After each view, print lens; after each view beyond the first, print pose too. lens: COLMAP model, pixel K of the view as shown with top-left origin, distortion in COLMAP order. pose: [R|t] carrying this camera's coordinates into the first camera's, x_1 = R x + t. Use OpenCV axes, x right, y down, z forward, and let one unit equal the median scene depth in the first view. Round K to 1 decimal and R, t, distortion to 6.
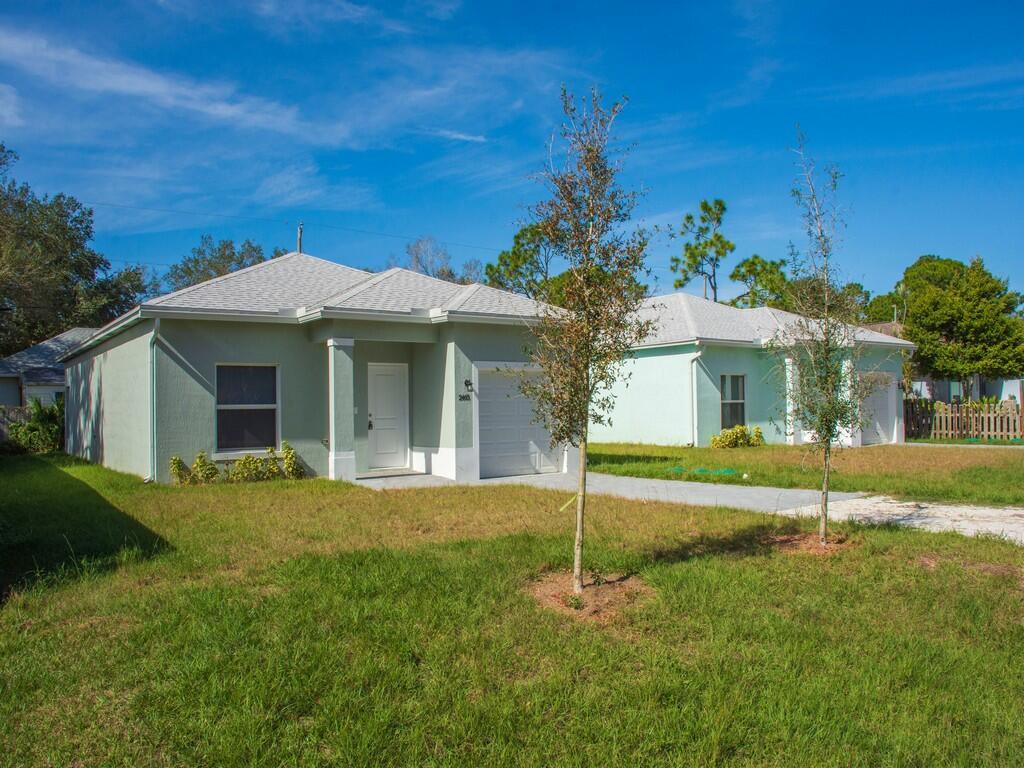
lens RADIAL K [[856.1, 0, 512.0], [0, 856.1, 384.0], [0, 0, 1]] dist [-0.148618, 0.129457]
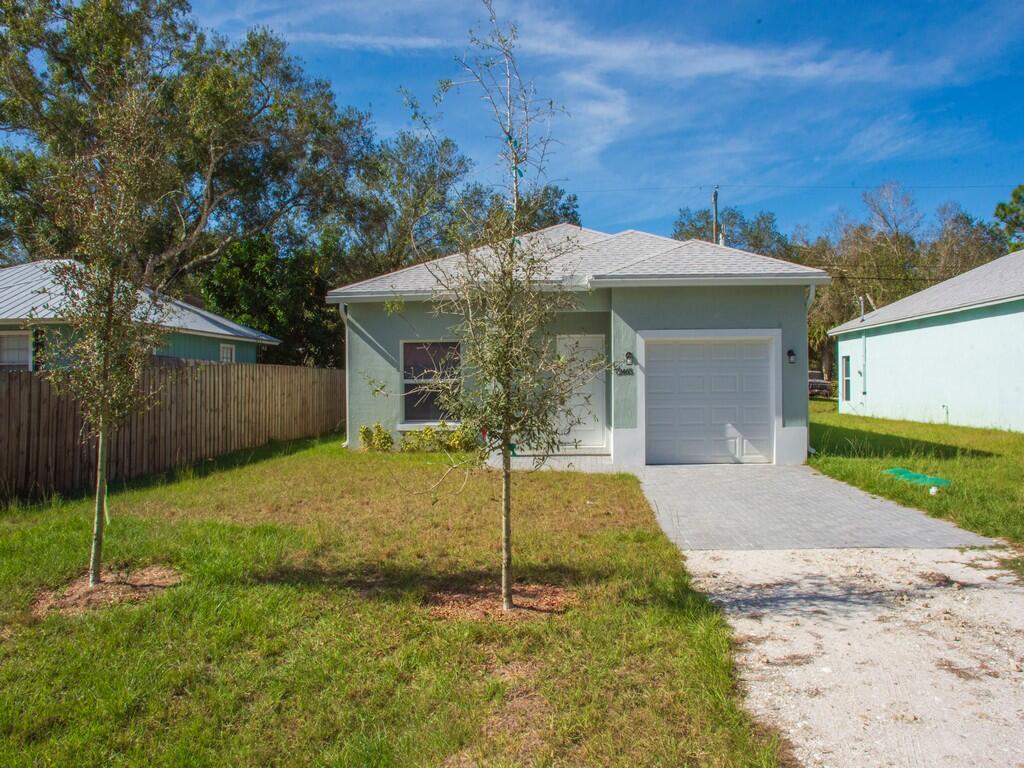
lens RADIAL K [[856.1, 0, 512.0], [0, 856.1, 384.0], [0, 0, 1]] dist [-0.148618, 0.129457]
pose [[0.737271, 0.010791, -0.675511, 0.412762], [0.016392, 0.999292, 0.033854, -0.003393], [0.675399, -0.036032, 0.736572, 0.240754]]
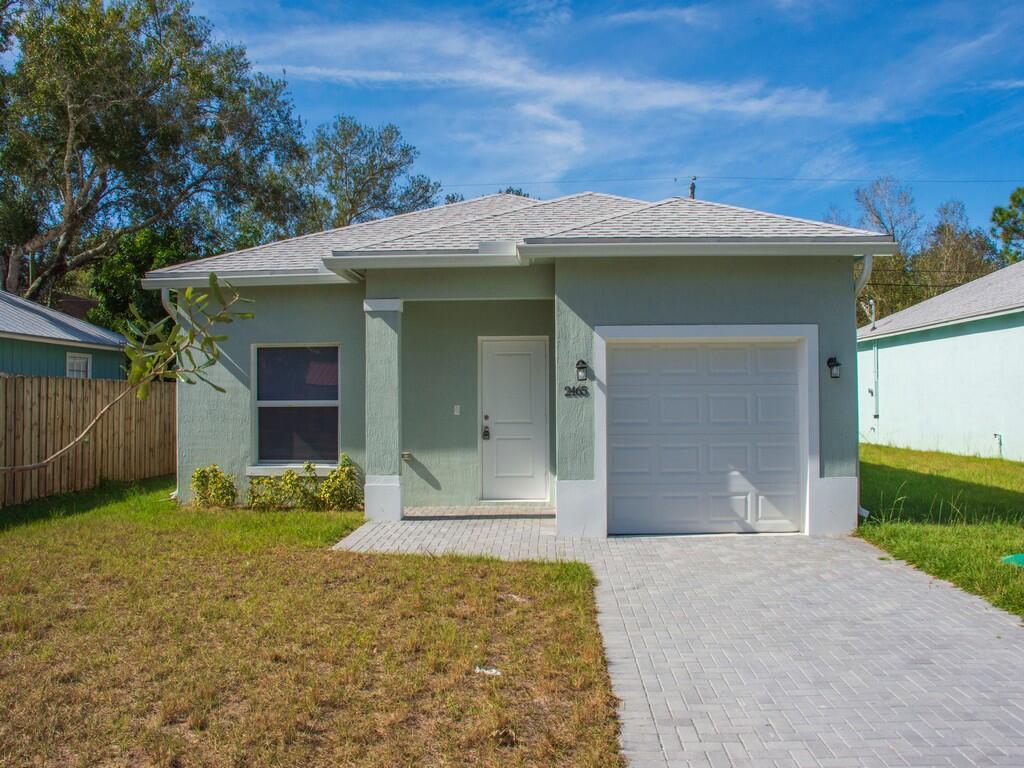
lens RADIAL K [[783.0, 0, 545.9], [0, 783.0, 380.3], [0, 0, 1]] dist [-0.096369, 0.004530]
pose [[0.781075, -0.004621, -0.624419, 0.228257], [0.012508, 0.999888, 0.008246, 0.003631], [0.624311, -0.014251, 0.781046, 0.526761]]
